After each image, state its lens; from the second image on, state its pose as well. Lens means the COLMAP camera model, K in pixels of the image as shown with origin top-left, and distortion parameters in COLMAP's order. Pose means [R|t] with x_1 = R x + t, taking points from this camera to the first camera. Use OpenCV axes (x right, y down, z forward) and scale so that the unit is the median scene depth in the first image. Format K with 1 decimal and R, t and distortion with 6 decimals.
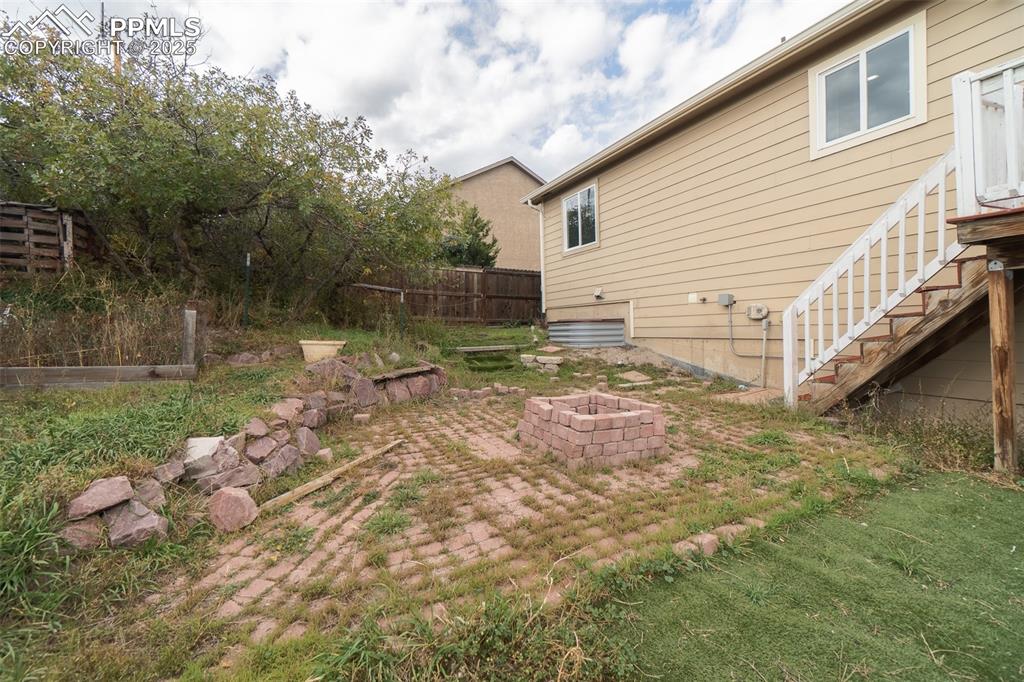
lens RADIAL K [[450.3, 0, 512.0], [0, 450.3, 341.0], [0, 0, 1]] dist [-0.001521, 0.000017]
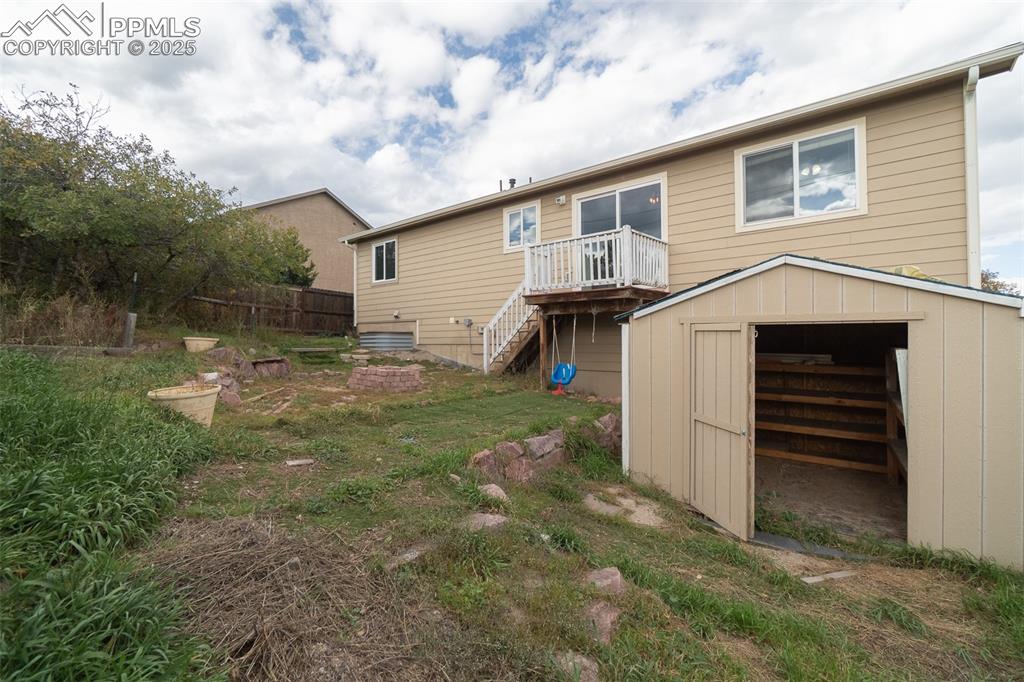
lens RADIAL K [[450.8, 0, 498.6], [0, 450.8, 339.6], [0, 0, 1]] dist [-0.003359, -0.000415]
pose [[0.921422, 0.028920, 0.387487, -0.070720], [-0.011971, 0.998866, -0.046083, 0.042782], [-0.388380, 0.037823, 0.920723, -0.503265]]
